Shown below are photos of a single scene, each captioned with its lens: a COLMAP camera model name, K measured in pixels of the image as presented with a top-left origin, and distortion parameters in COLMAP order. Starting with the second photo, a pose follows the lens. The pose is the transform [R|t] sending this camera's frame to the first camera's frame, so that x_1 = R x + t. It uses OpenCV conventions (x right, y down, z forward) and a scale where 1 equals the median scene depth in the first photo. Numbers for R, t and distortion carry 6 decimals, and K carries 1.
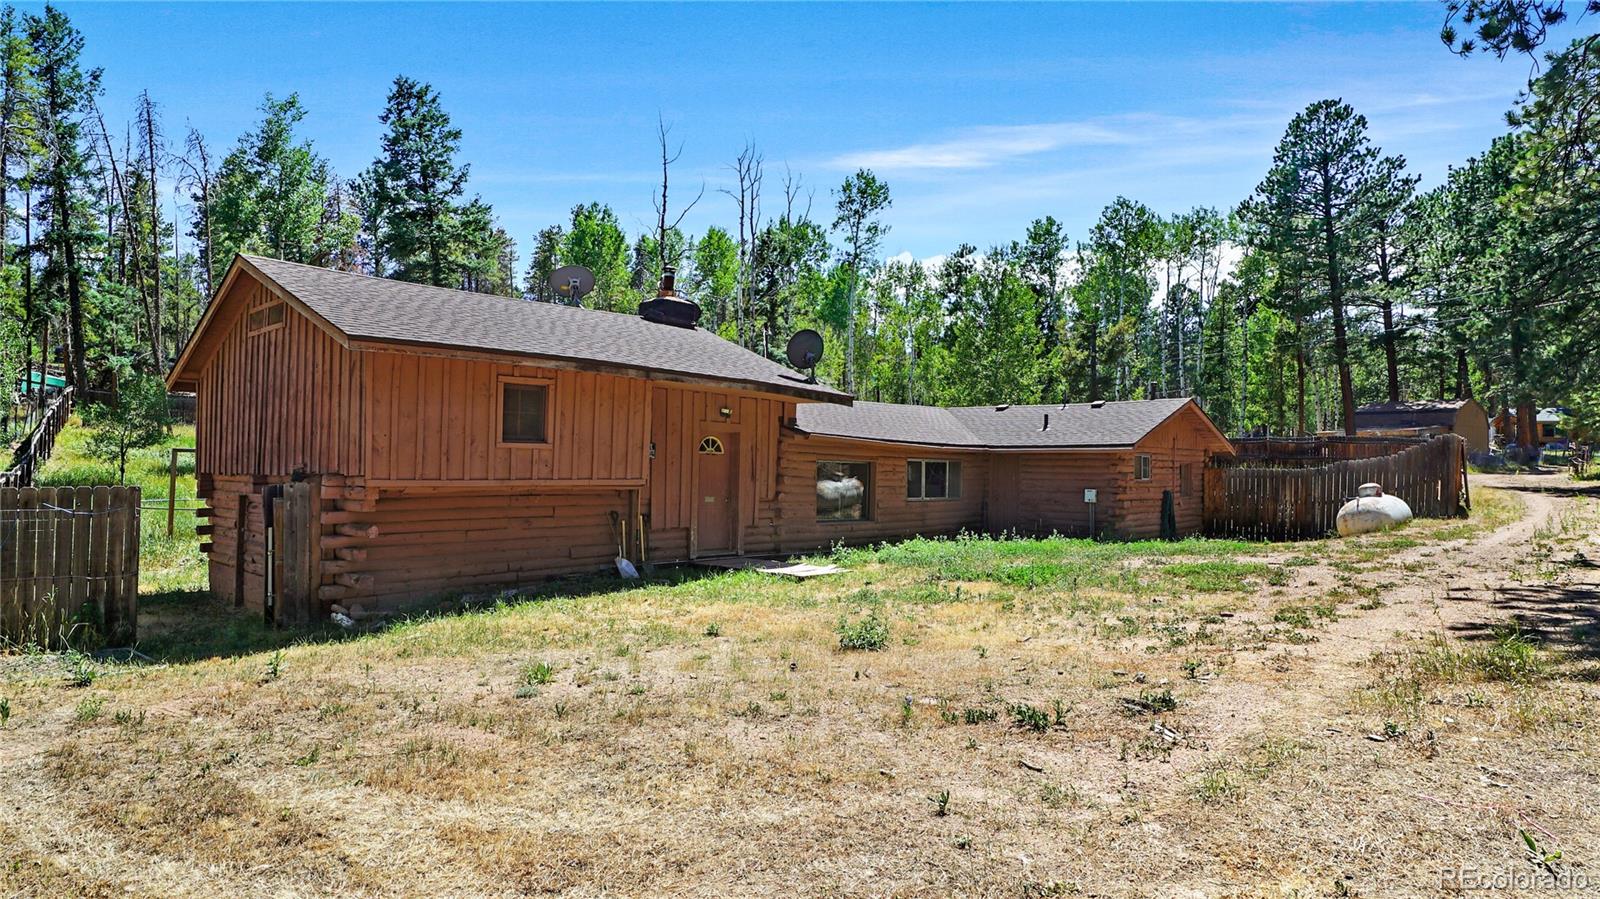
lens RADIAL K [[883.5, 0, 800.0], [0, 883.5, 449.5], [0, 0, 1]] dist [-0.044529, 0.000552]
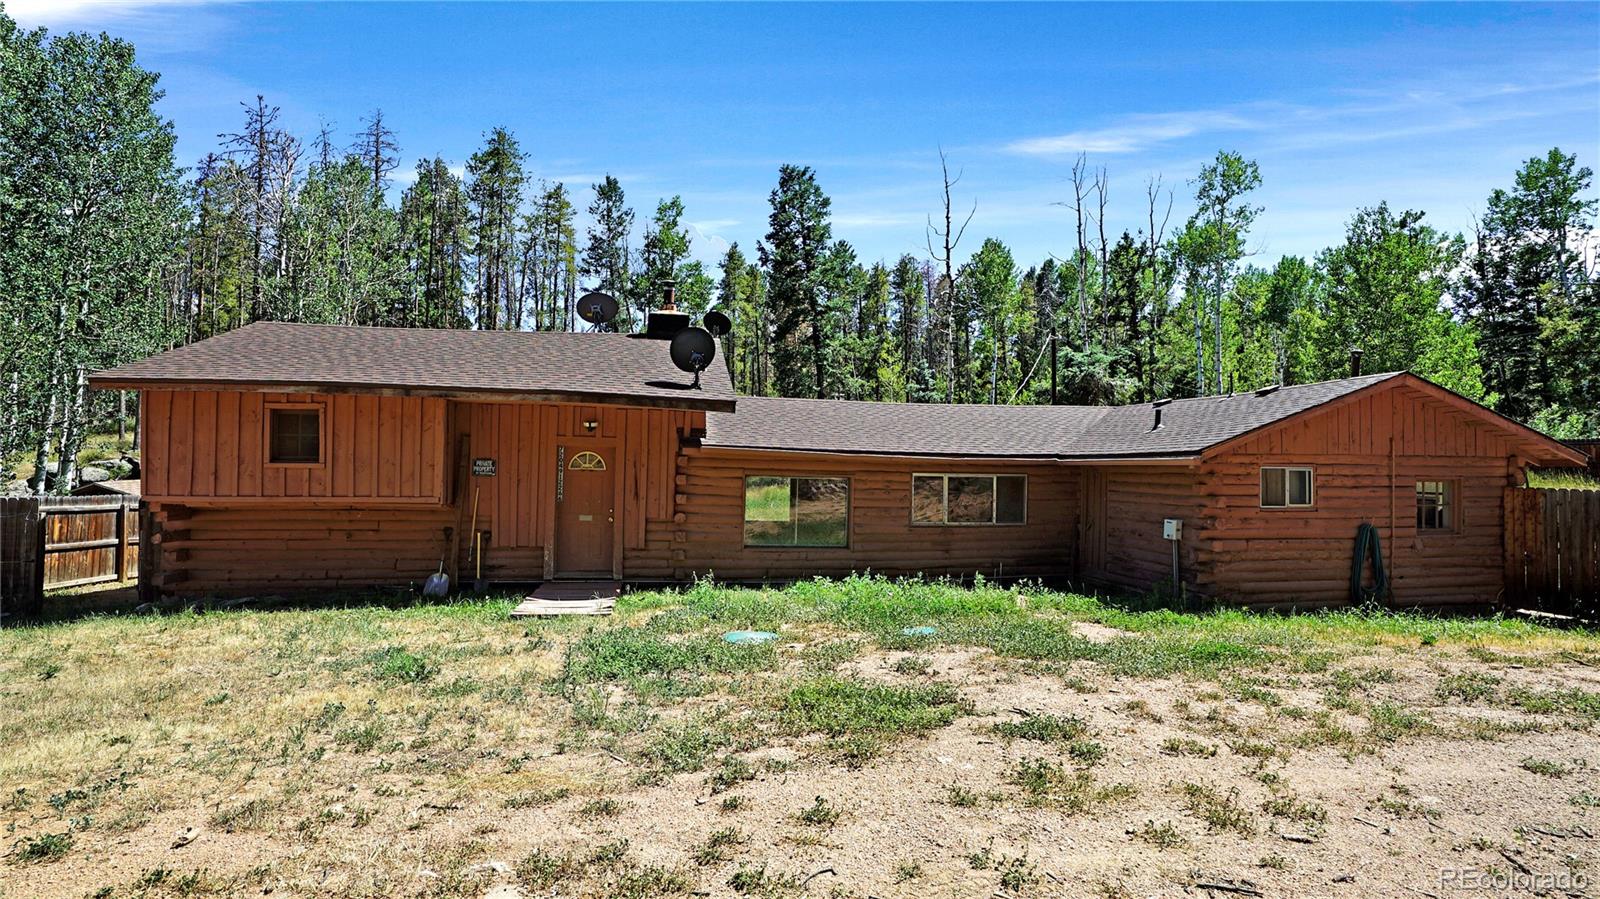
lens RADIAL K [[736.0, 0, 800.0], [0, 736.0, 449.5], [0, 0, 1]] dist [-0.071973, 0.030565]
pose [[0.803158, -0.017298, -0.595515, 0.553253], [0.010679, 0.999836, -0.014640, -0.003363], [0.595670, 0.005399, 0.803211, 0.506976]]
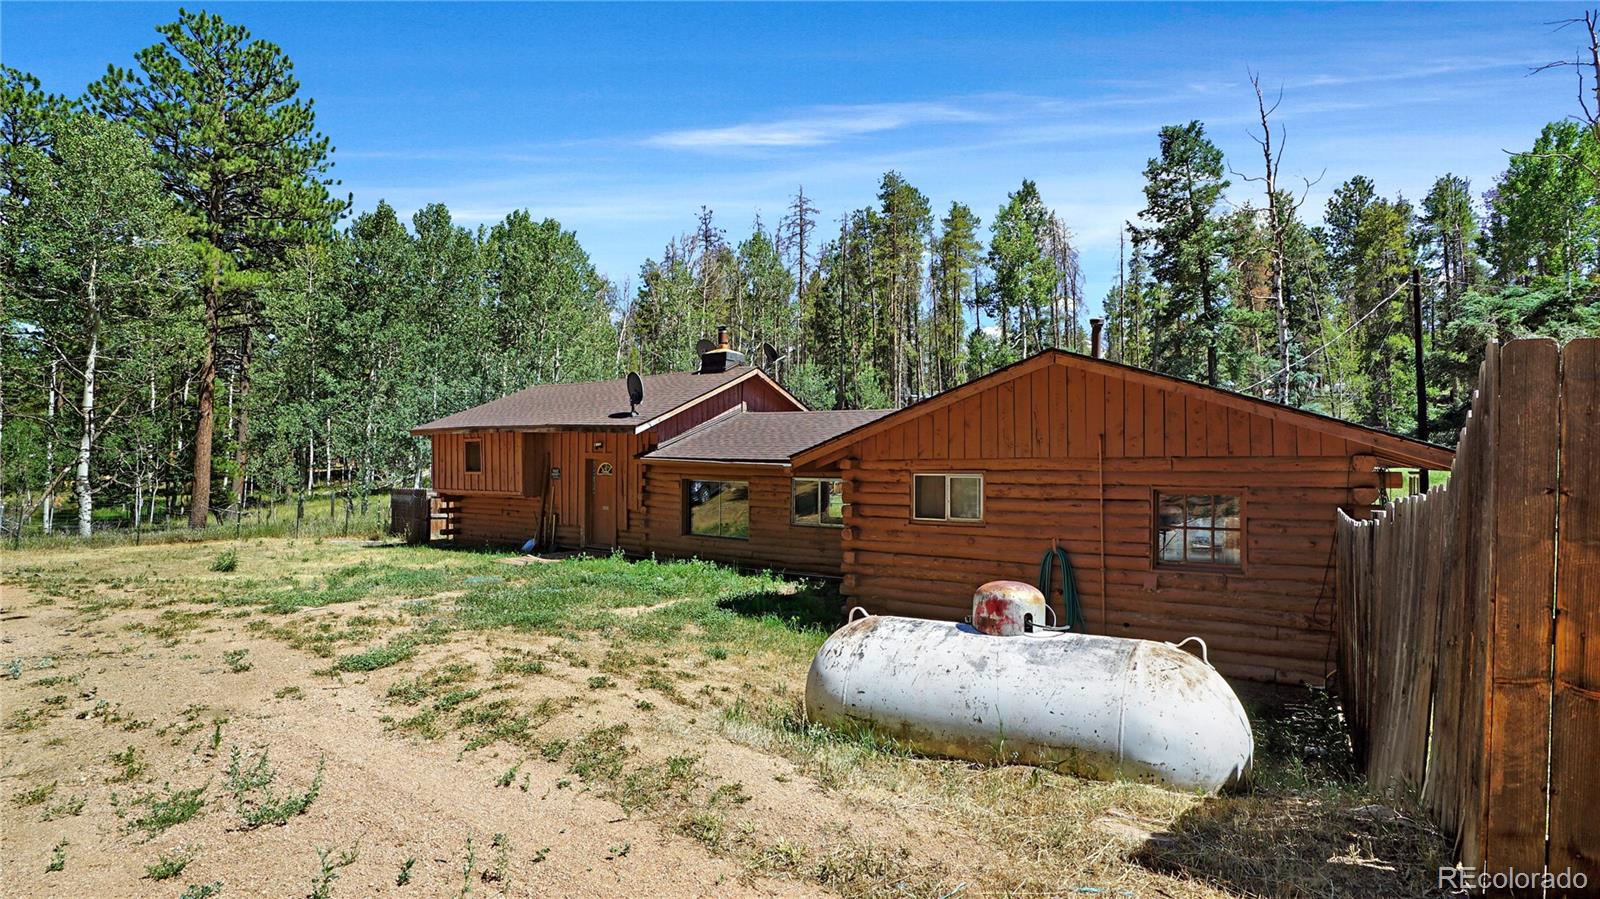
lens RADIAL K [[736.0, 0, 800.0], [0, 736.0, 449.5], [0, 0, 1]] dist [-0.071973, 0.030565]
pose [[0.178098, -0.029104, -0.983582, 1.085486], [0.021715, 0.999435, -0.025641, 0.001055], [0.983773, -0.016792, 0.178629, 1.102182]]
